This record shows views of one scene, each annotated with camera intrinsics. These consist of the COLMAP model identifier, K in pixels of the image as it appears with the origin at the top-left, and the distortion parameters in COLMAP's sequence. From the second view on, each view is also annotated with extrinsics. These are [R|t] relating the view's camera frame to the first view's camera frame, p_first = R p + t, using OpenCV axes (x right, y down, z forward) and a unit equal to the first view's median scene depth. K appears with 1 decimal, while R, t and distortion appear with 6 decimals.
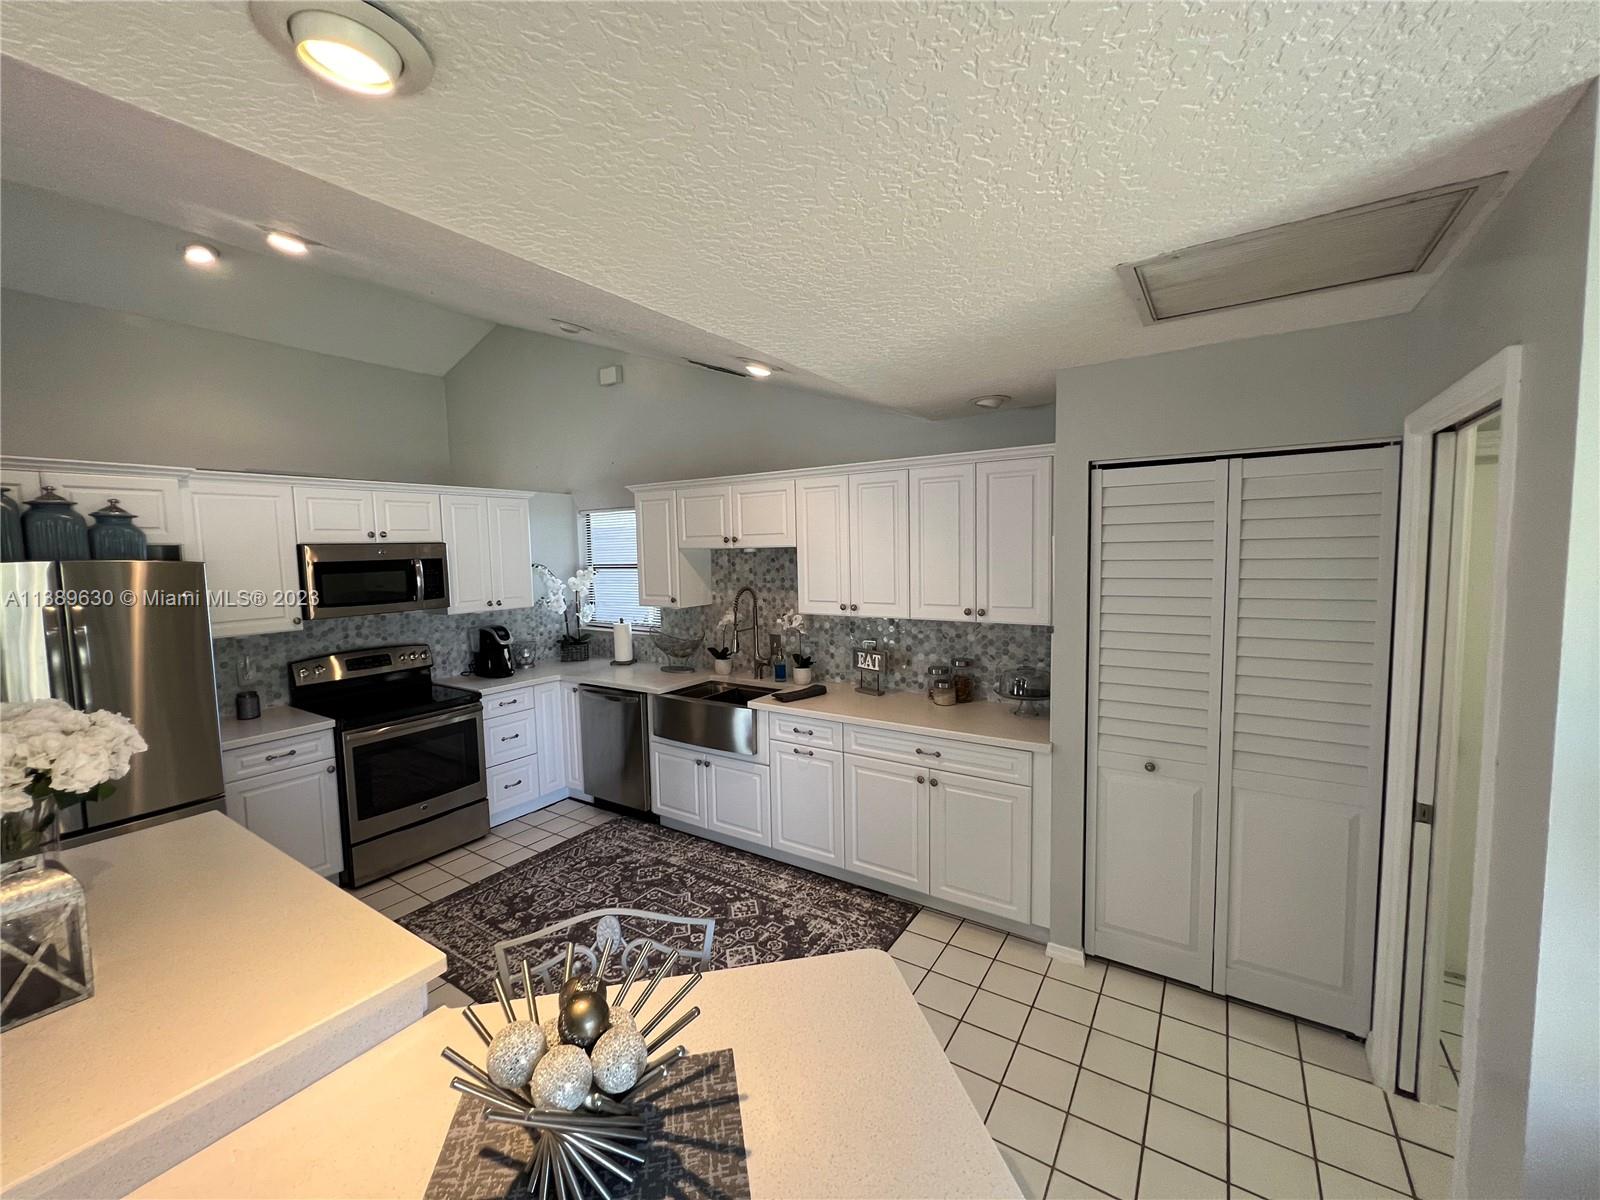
lens RADIAL K [[642.9, 0, 799.4], [0, 642.9, 597.1], [0, 0, 1]] dist [-0.004151, 0.000696]
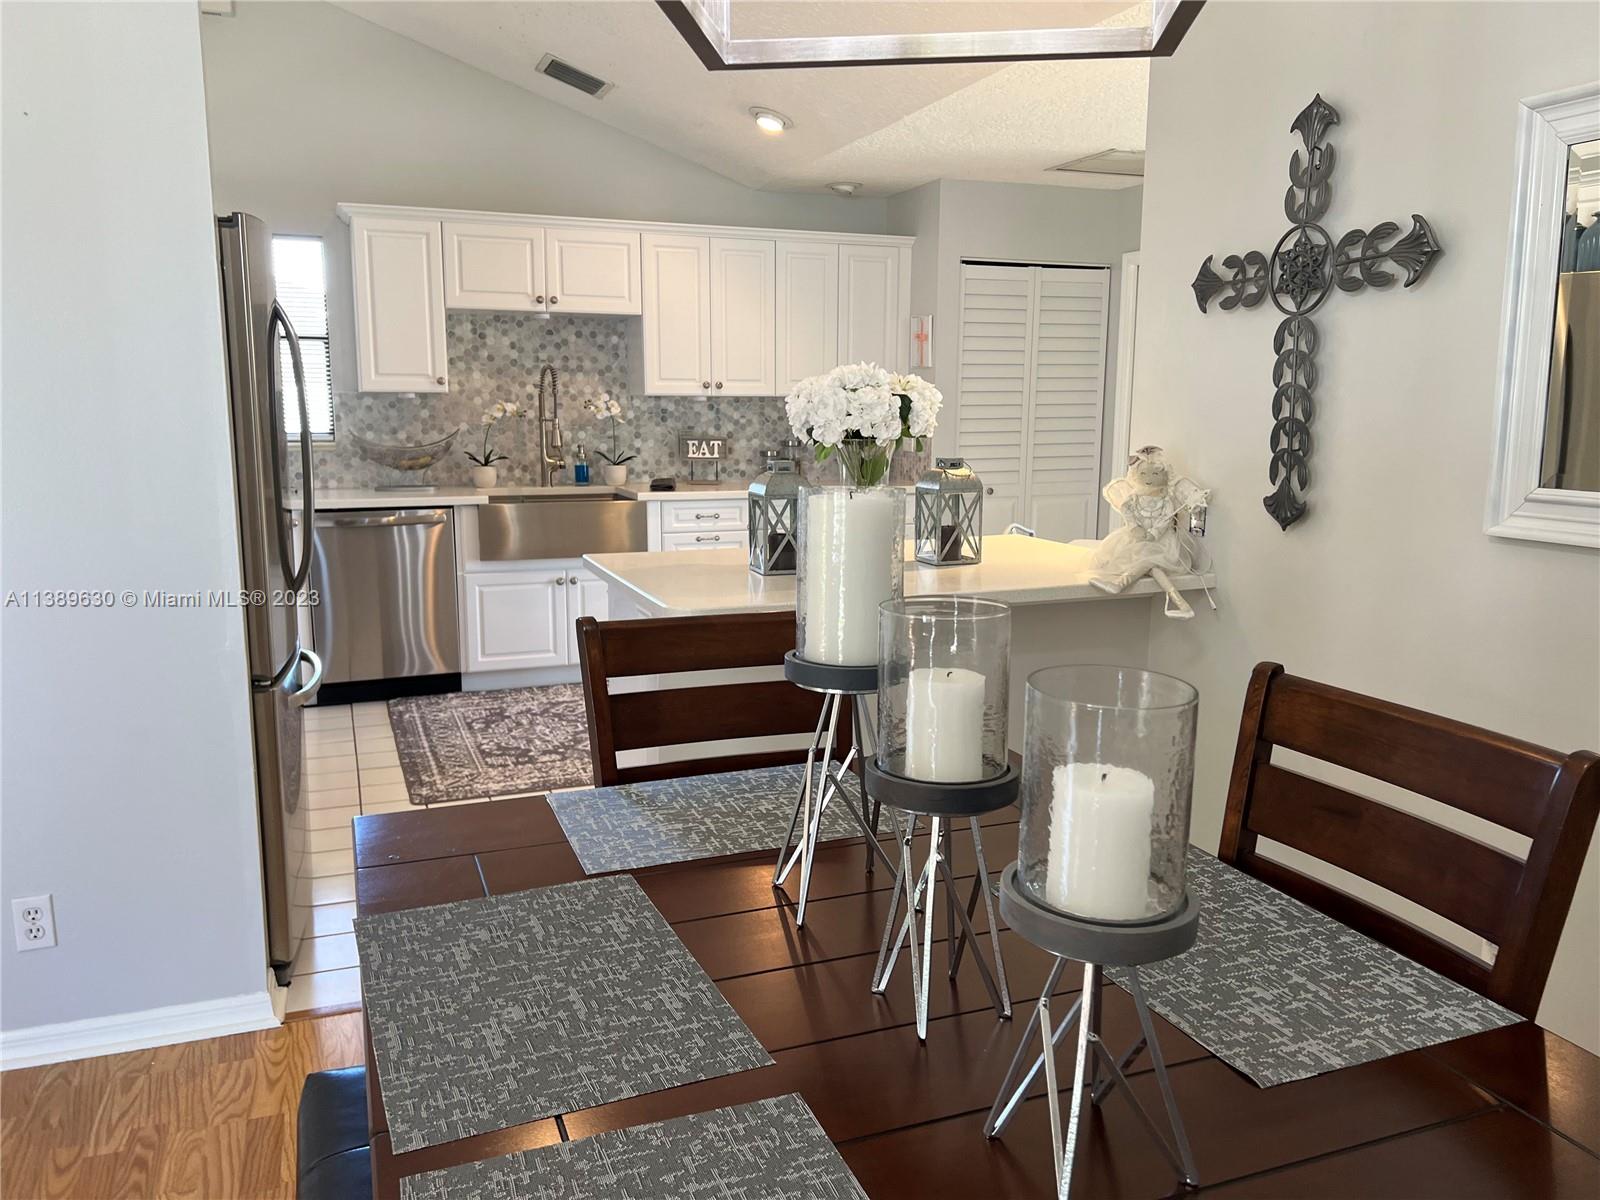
lens RADIAL K [[1222.0, 0, 807.9], [0, 1222.0, 592.0], [0, 0, 1]] dist [0.048151, -0.055959]
pose [[0.576443, -0.105683, 0.810274, -1.181715], [0.045585, 0.994216, 0.097244, 0.133641], [-0.815865, -0.019119, 0.577926, -0.122528]]
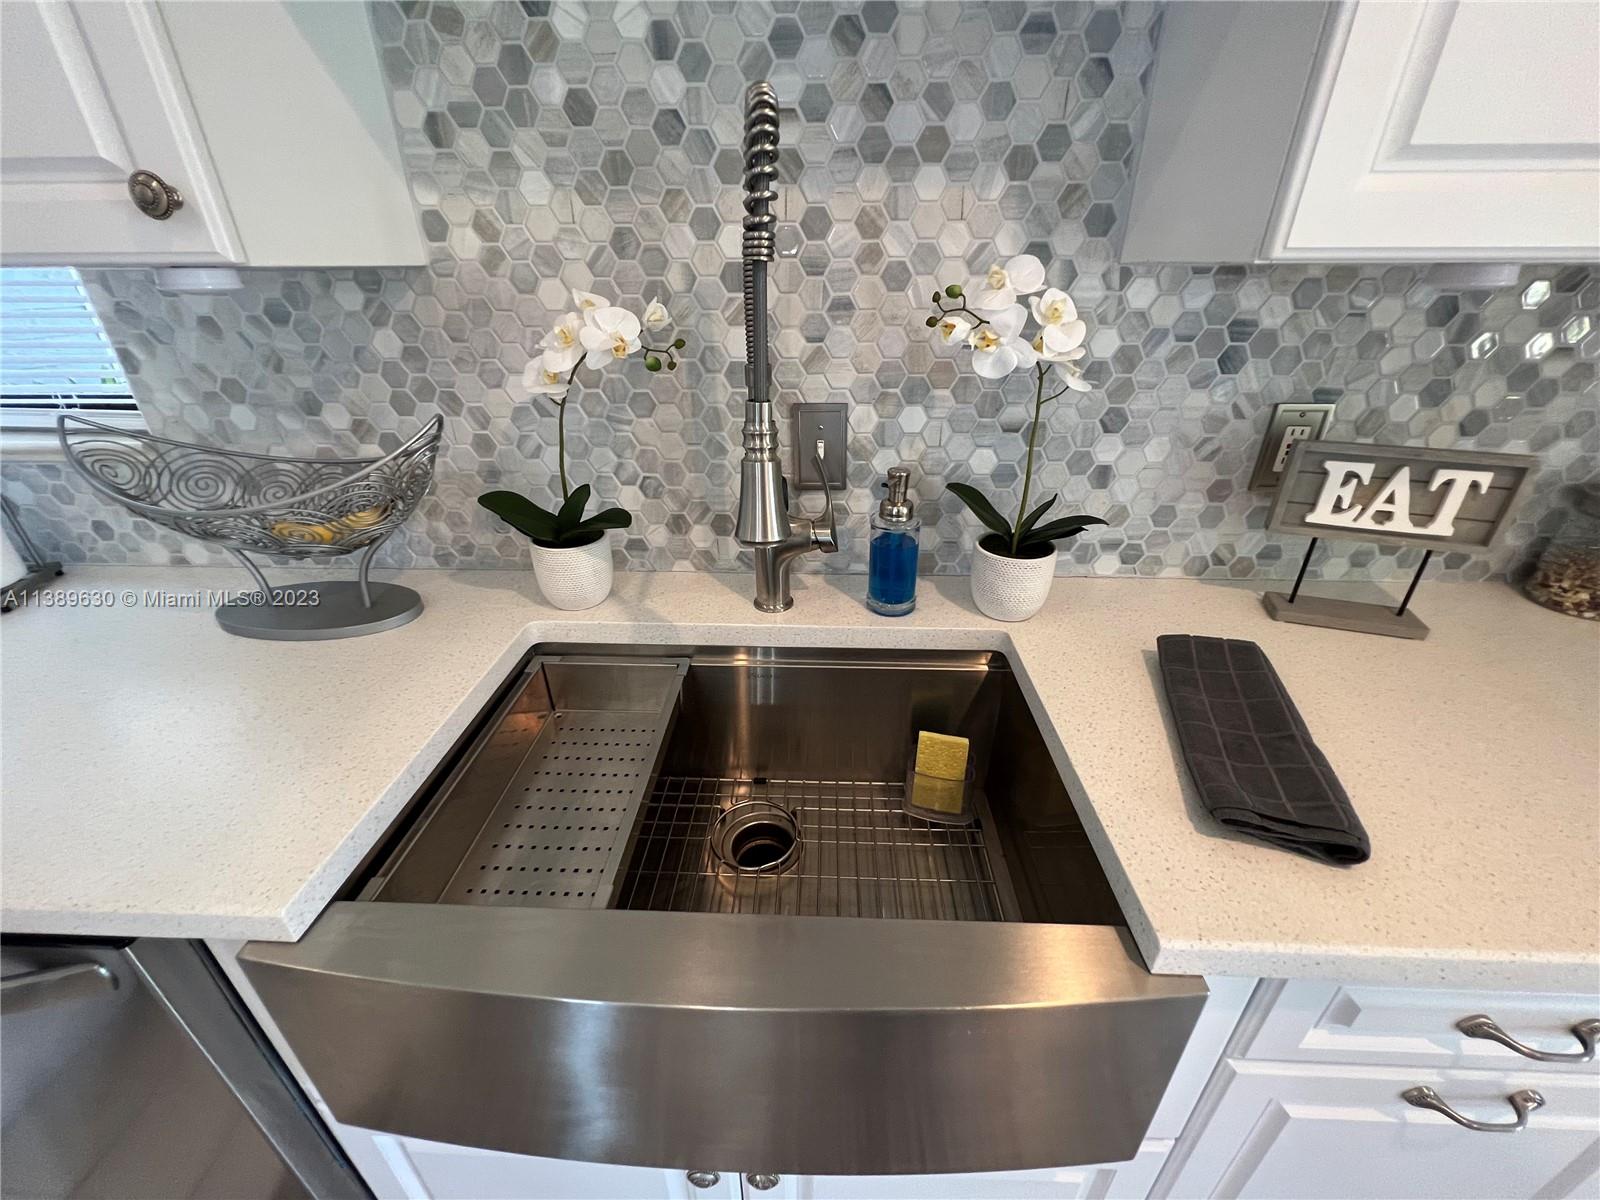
lens RADIAL K [[642.9, 0, 793.7], [0, 642.9, 597.4], [0, 0, 1]] dist [-0.004151, 0.000696]
pose [[0.857906, -0.222608, 0.463079, -0.178442], [0.028252, 0.920347, 0.390081, 0.035973], [-0.513029, -0.321570, 0.795861, 0.877110]]
